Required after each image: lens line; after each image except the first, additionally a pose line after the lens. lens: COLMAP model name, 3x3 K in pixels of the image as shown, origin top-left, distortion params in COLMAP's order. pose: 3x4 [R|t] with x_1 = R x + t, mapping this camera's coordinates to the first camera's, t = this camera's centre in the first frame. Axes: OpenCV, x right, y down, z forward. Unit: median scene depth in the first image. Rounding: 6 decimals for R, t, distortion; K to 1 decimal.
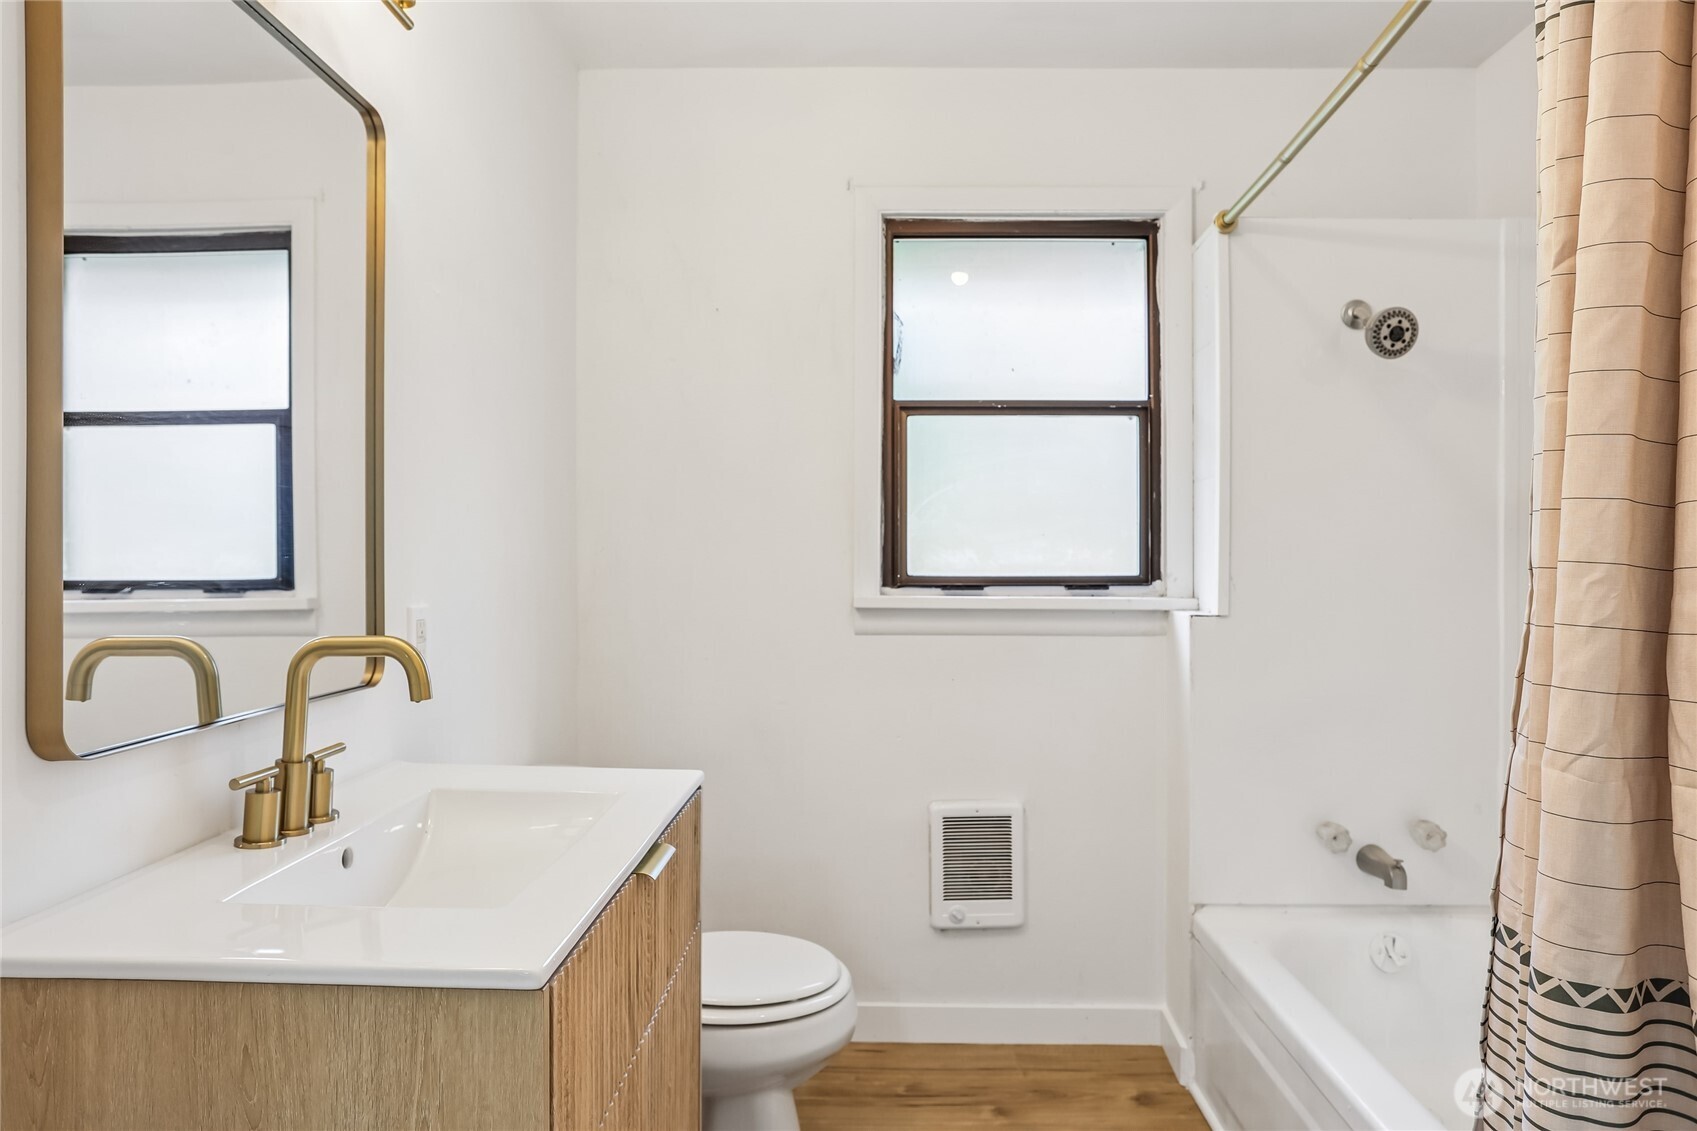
lens RADIAL K [[1062.6, 0, 837.5], [0, 1062.6, 561.6], [0, 0, 1]] dist [-0.056610, 0.036079]
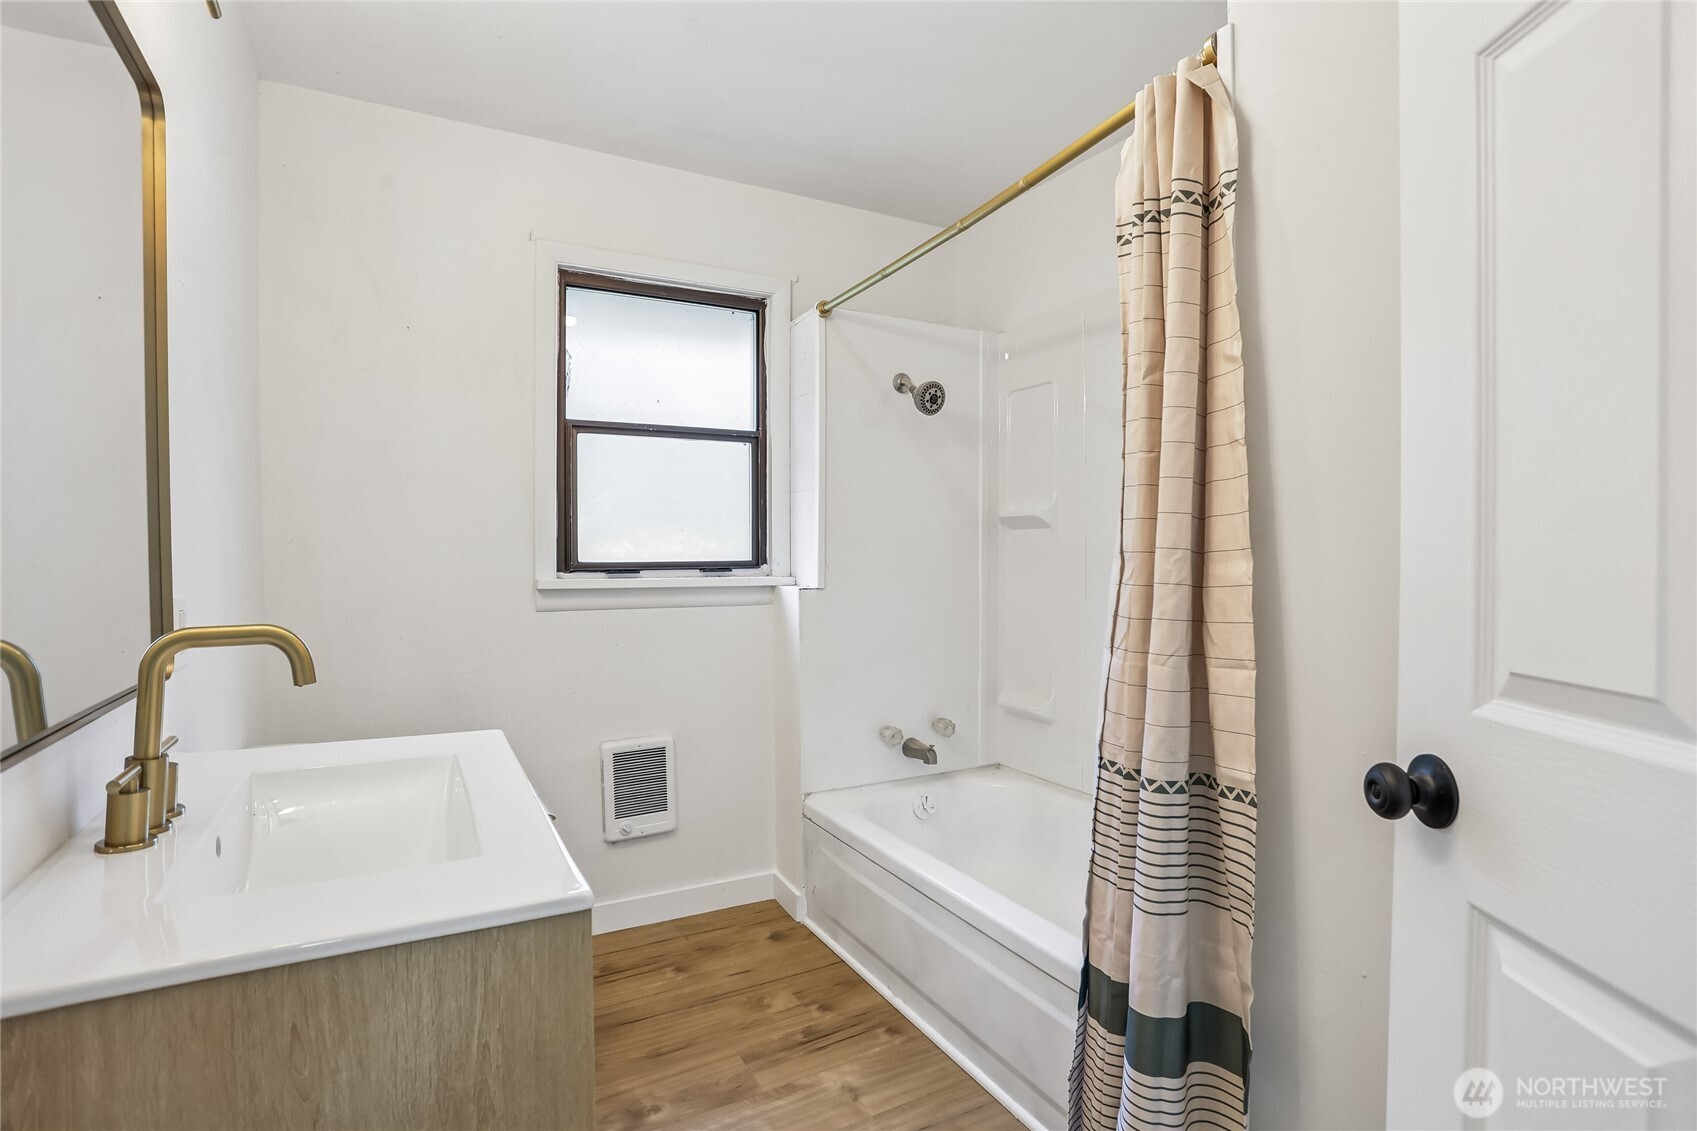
lens RADIAL K [[827.8, 0, 850.3], [0, 827.8, 573.3], [0, 0, 1]] dist [-0.061340, 0.020457]
pose [[0.865887, -0.017631, 0.499930, -0.162270], [0.004568, 0.999616, 0.027342, 0.000900], [-0.500220, -0.021391, 0.865634, 0.019321]]
